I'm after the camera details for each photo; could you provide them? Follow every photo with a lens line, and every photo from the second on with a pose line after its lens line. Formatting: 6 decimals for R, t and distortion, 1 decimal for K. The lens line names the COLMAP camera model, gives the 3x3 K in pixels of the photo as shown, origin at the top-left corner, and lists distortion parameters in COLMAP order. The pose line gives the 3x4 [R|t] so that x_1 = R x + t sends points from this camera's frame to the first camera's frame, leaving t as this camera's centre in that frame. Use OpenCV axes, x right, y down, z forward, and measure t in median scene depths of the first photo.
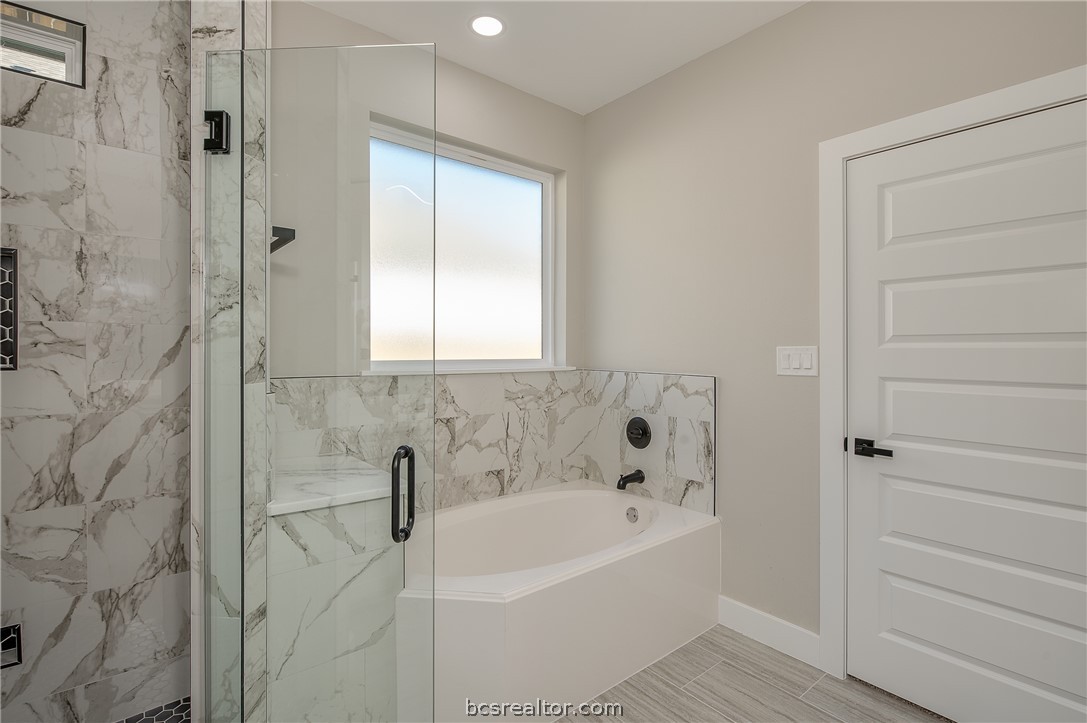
lens RADIAL K [[537.3, 0, 542.7], [0, 537.3, 352.9], [0, 0, 1]] dist [-0.004050, 0.001280]
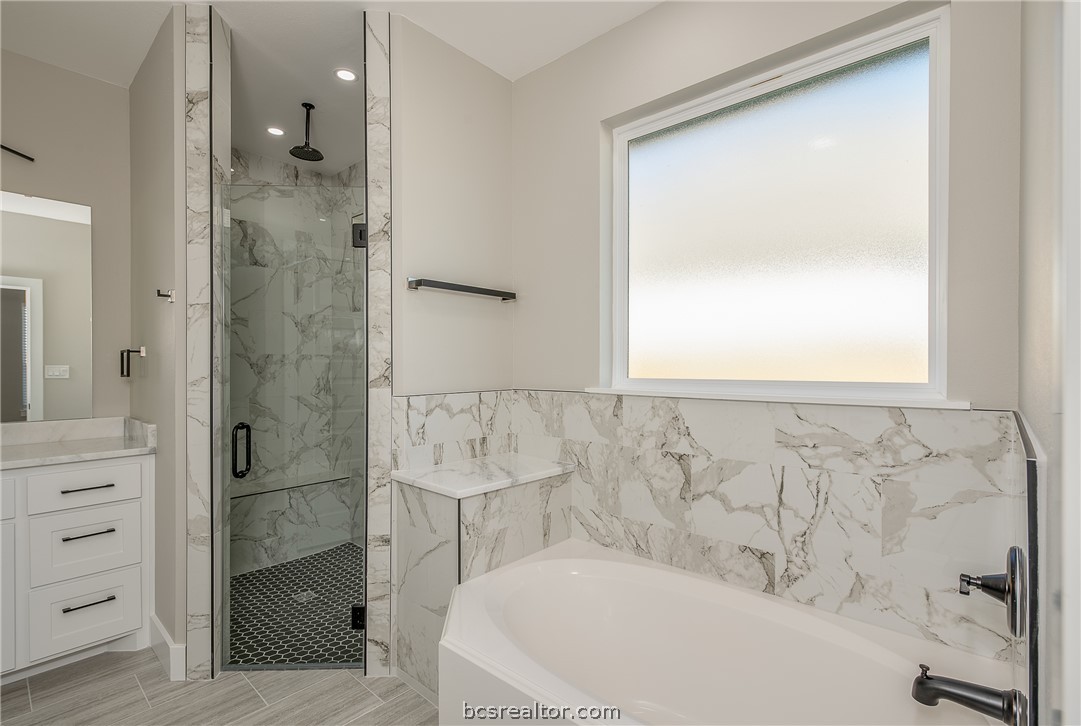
lens RADIAL K [[525.7, 0, 539.8], [0, 525.7, 369.3], [0, 0, 1]] dist [-0.001305, -0.000139]
pose [[0.107781, 0.002942, -0.994170, 0.528214], [-0.004021, 0.999989, 0.002523, -0.002124], [0.994167, 0.003726, 0.107792, 0.674236]]
